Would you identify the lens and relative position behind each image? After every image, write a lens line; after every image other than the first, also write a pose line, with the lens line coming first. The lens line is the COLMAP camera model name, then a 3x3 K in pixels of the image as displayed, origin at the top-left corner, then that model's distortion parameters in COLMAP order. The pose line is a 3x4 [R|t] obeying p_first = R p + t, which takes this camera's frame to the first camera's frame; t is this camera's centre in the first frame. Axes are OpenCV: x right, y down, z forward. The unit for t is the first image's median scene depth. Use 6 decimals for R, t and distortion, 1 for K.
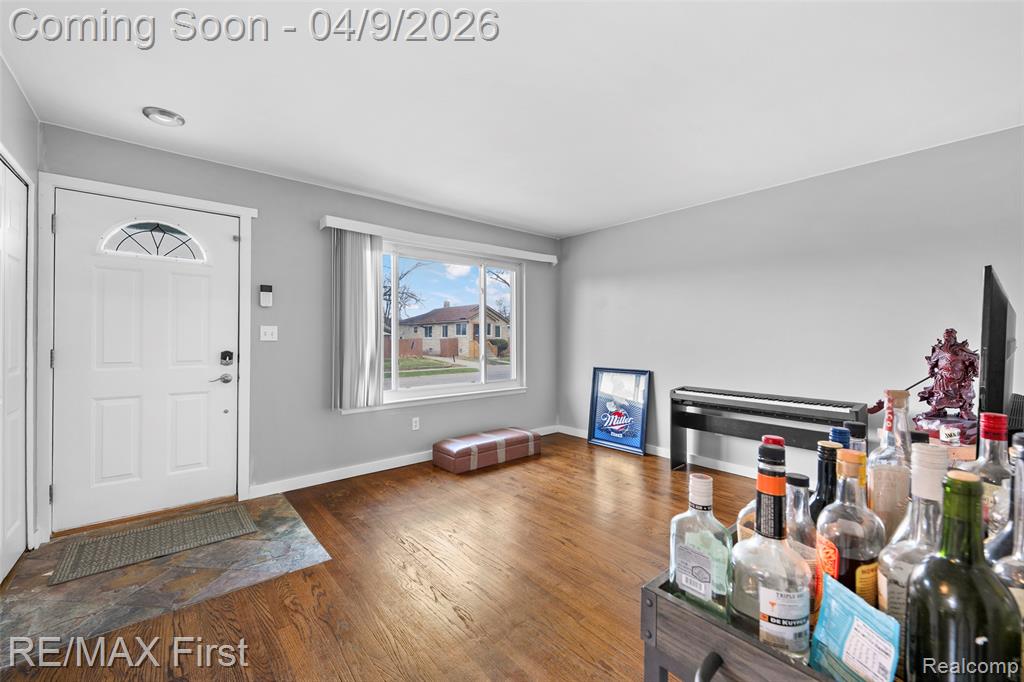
lens RADIAL K [[410.8, 0, 511.5], [0, 410.8, 333.0], [0, 0, 1]] dist [-0.000274, 0.000139]
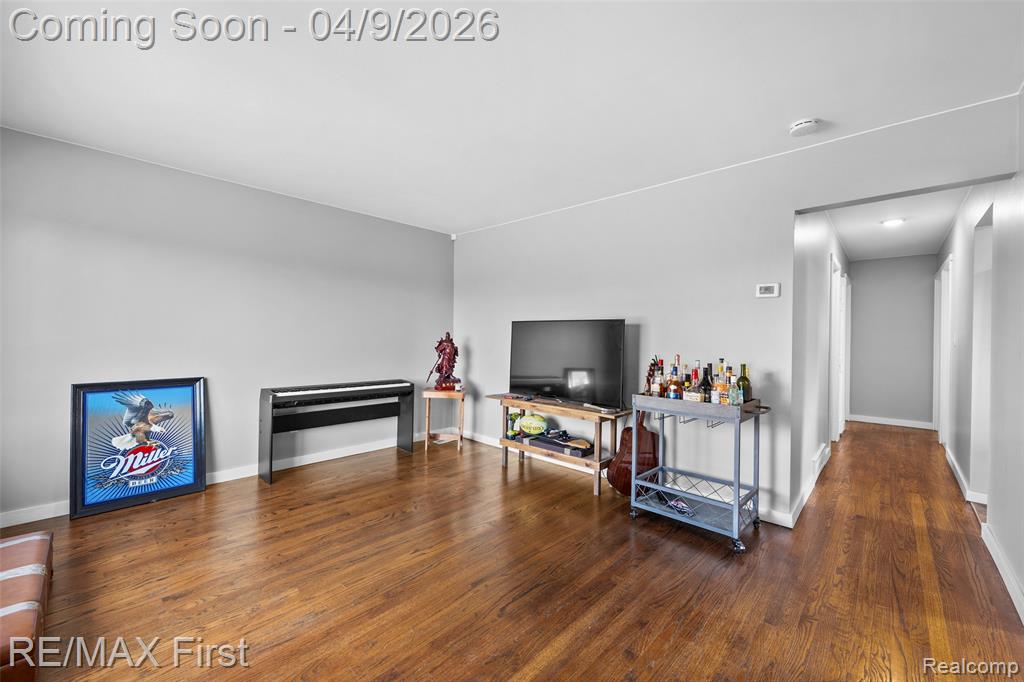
lens RADIAL K [[410.8, 0, 511.5], [0, 410.8, 333.0], [0, 0, 1]] dist [-0.000274, 0.000139]
pose [[-0.110520, -0.000451, 0.993874, -0.462263], [-0.029887, 0.999549, -0.002869, -0.004855], [-0.993424, -0.030021, -0.110484, 0.496333]]
